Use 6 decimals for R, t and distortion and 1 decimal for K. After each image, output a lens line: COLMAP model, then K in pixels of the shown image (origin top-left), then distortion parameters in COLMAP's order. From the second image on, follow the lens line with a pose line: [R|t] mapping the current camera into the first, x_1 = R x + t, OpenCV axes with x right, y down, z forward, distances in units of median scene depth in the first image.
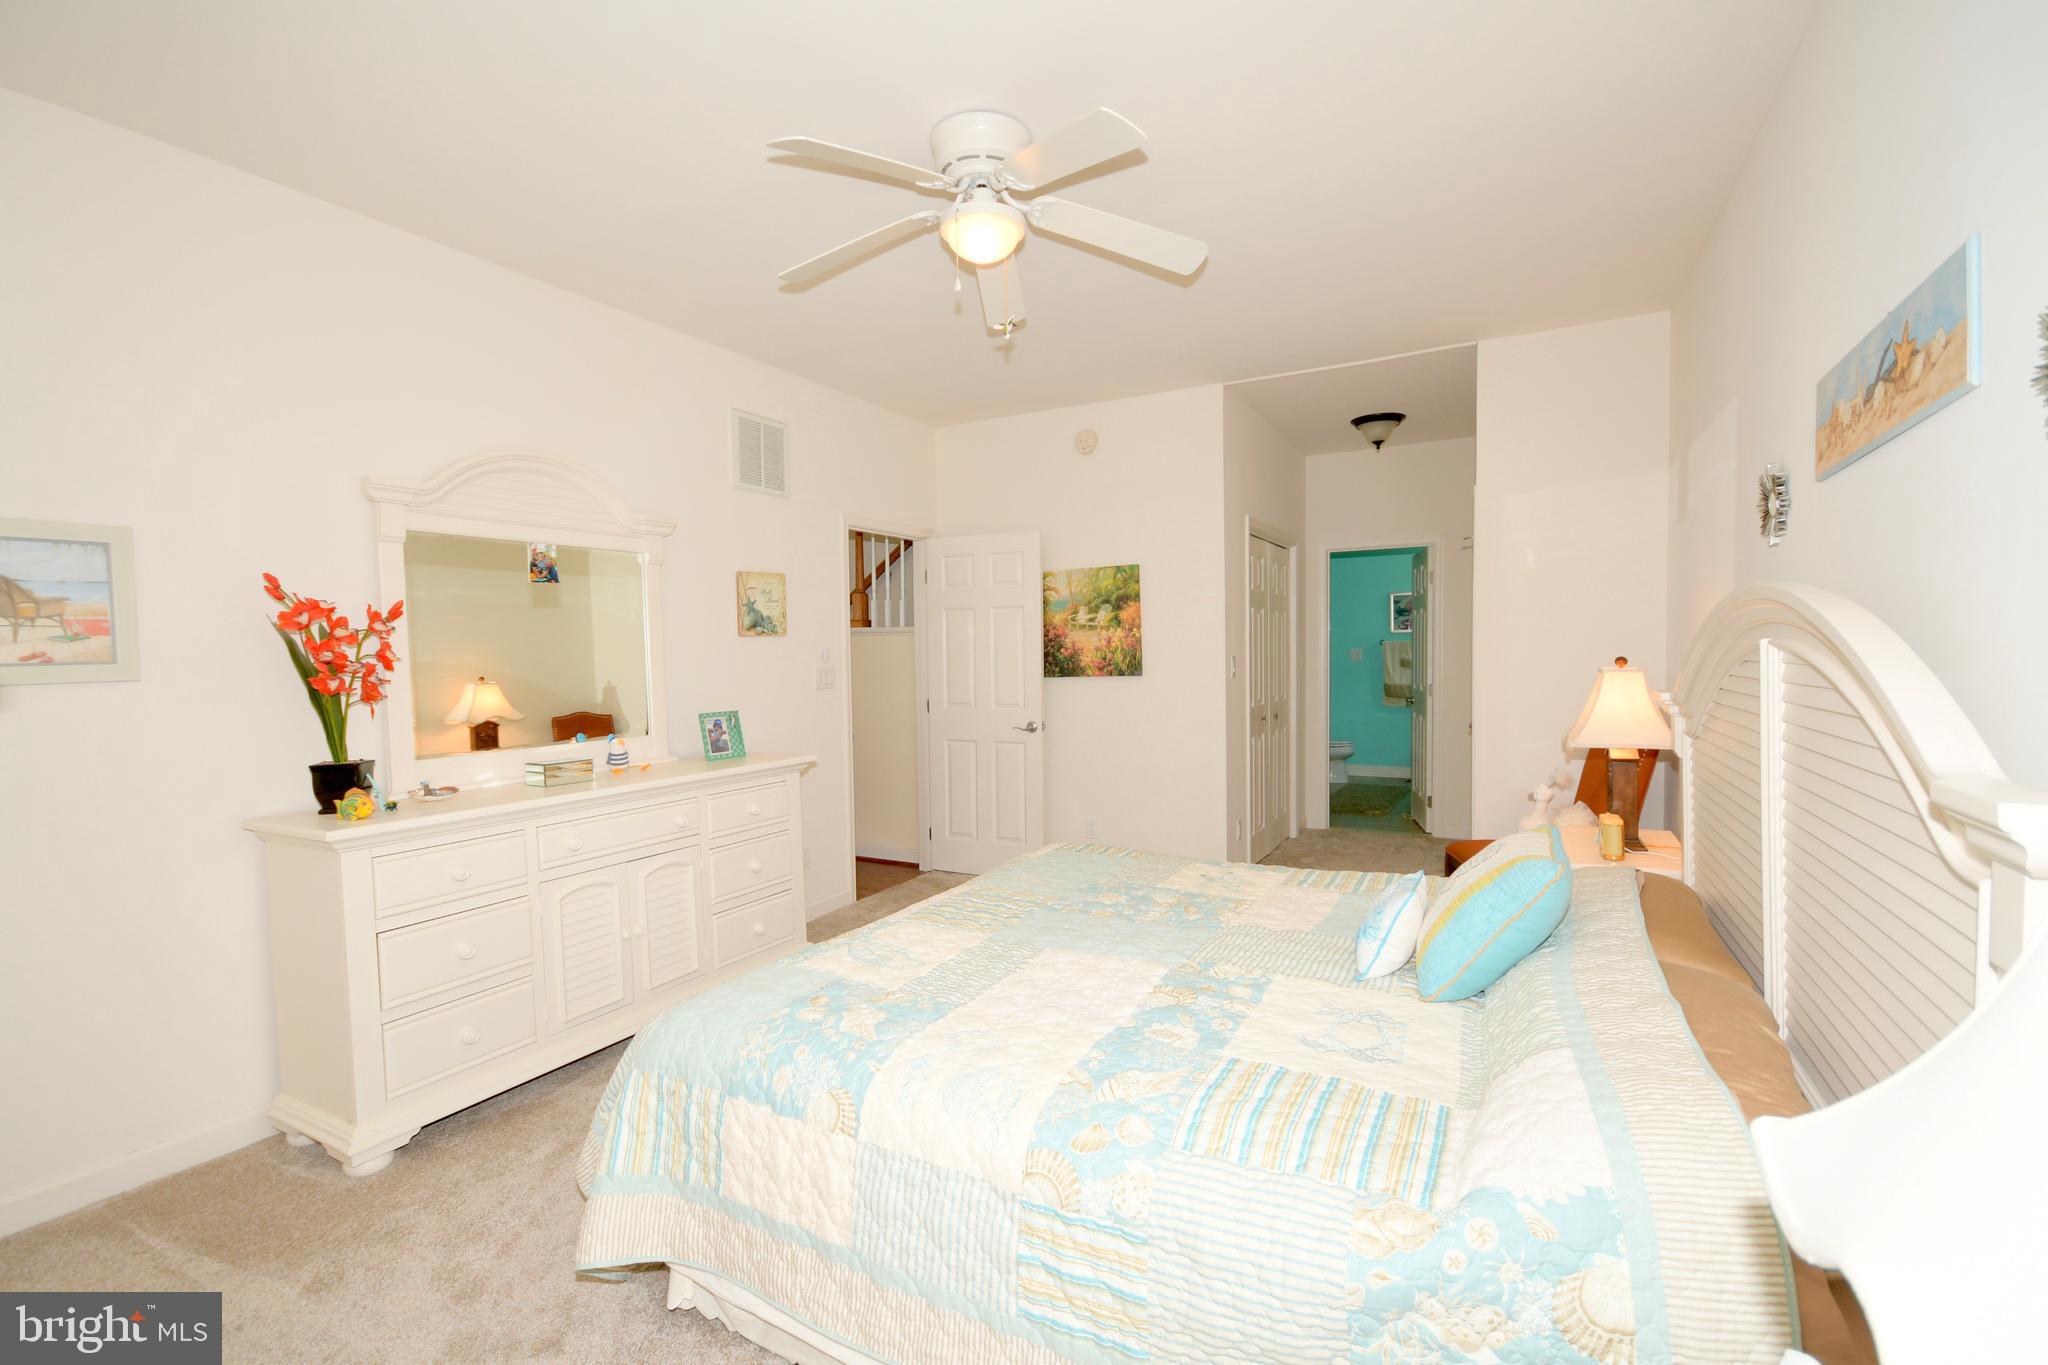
lens RADIAL K [[898.1, 0, 1026.1], [0, 898.1, 689.2], [0, 0, 1]] dist [0.002954, -0.000376]
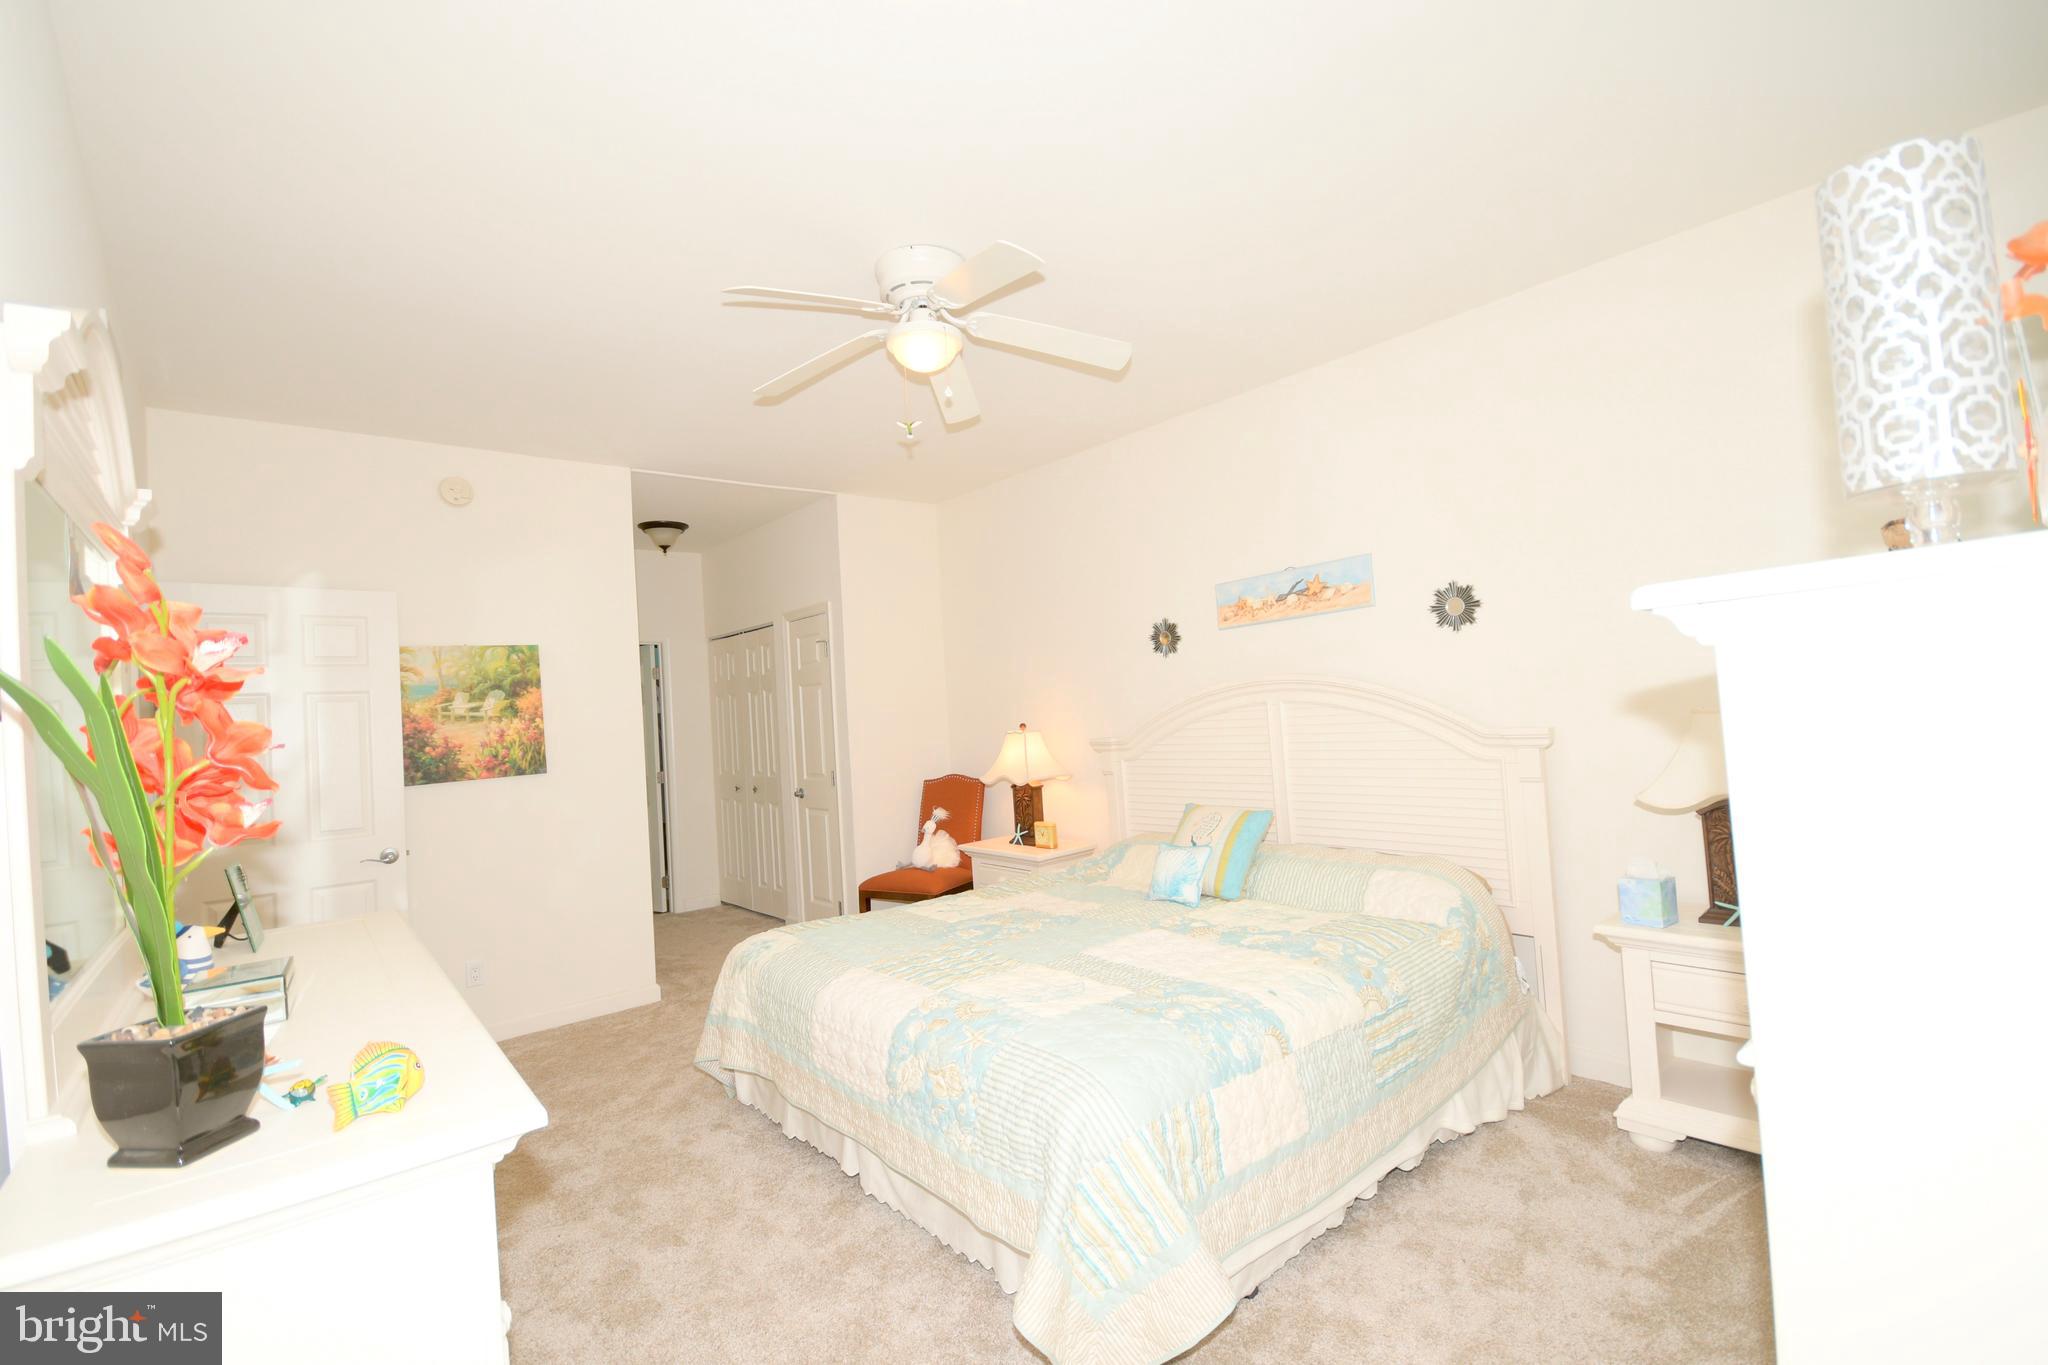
lens RADIAL K [[898.1, 0, 1026.1], [0, 898.1, 689.2], [0, 0, 1]] dist [0.002954, -0.000376]
pose [[0.388243, 0.018950, 0.921362, -0.485634], [0.091033, 0.994110, -0.058806, -0.002322], [-0.917050, 0.106705, 0.384231, 0.232430]]
